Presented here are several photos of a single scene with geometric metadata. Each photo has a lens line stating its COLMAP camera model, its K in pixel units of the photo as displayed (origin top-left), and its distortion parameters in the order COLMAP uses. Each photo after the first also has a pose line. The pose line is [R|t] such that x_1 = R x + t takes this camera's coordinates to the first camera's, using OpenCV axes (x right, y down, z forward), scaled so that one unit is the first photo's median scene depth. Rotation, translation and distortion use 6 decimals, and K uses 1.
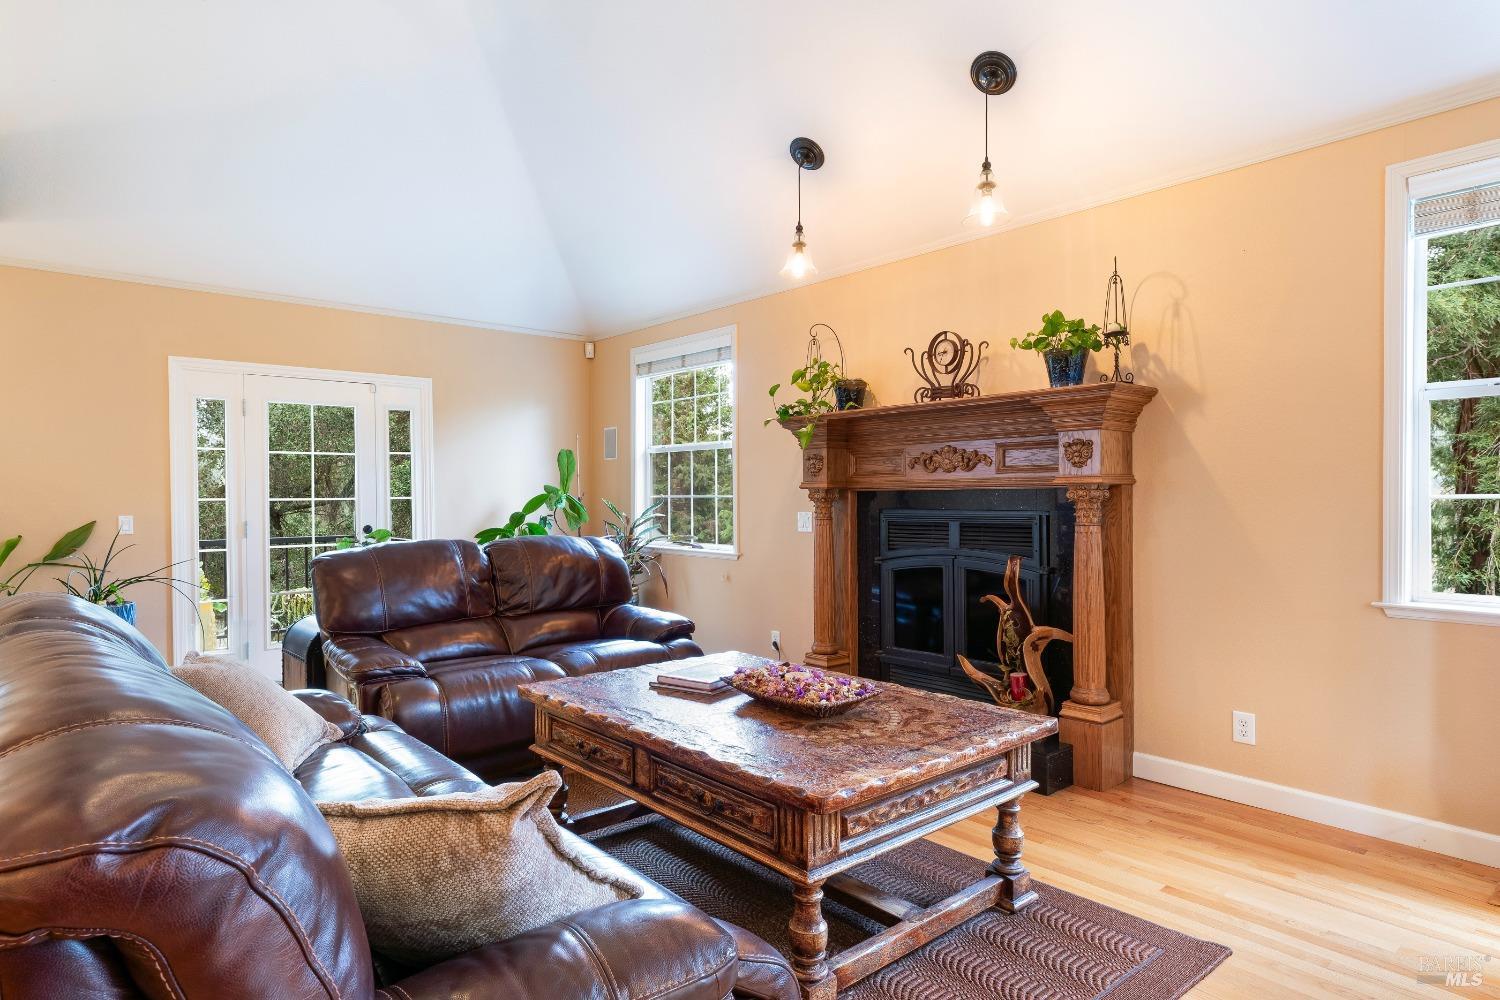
lens RADIAL K [[839.7, 0, 747.3], [0, 839.7, 499.1], [0, 0, 1]] dist [0.016498, 0.000293]
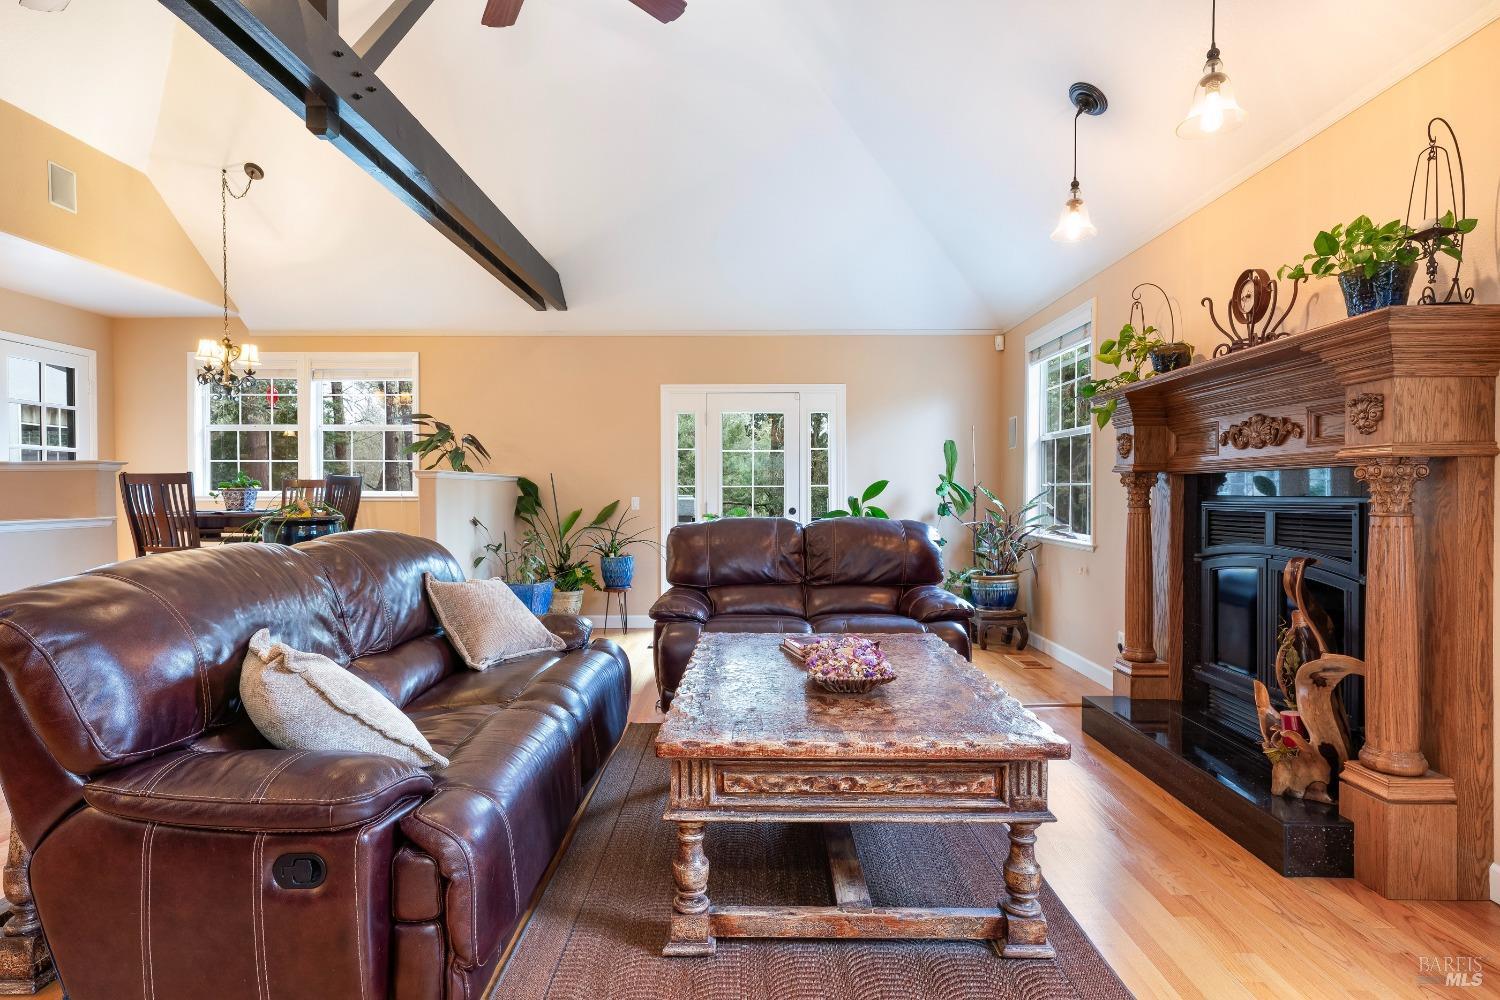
lens RADIAL K [[780.8, 0, 747.7], [0, 780.8, 499.2], [0, 0, 1]] dist [0.024296, -0.000089]
pose [[0.755973, 0.010334, -0.654521, 0.373380], [-0.005006, 0.999937, 0.010005, 0.011279], [0.654583, -0.004287, 0.755978, 0.133494]]
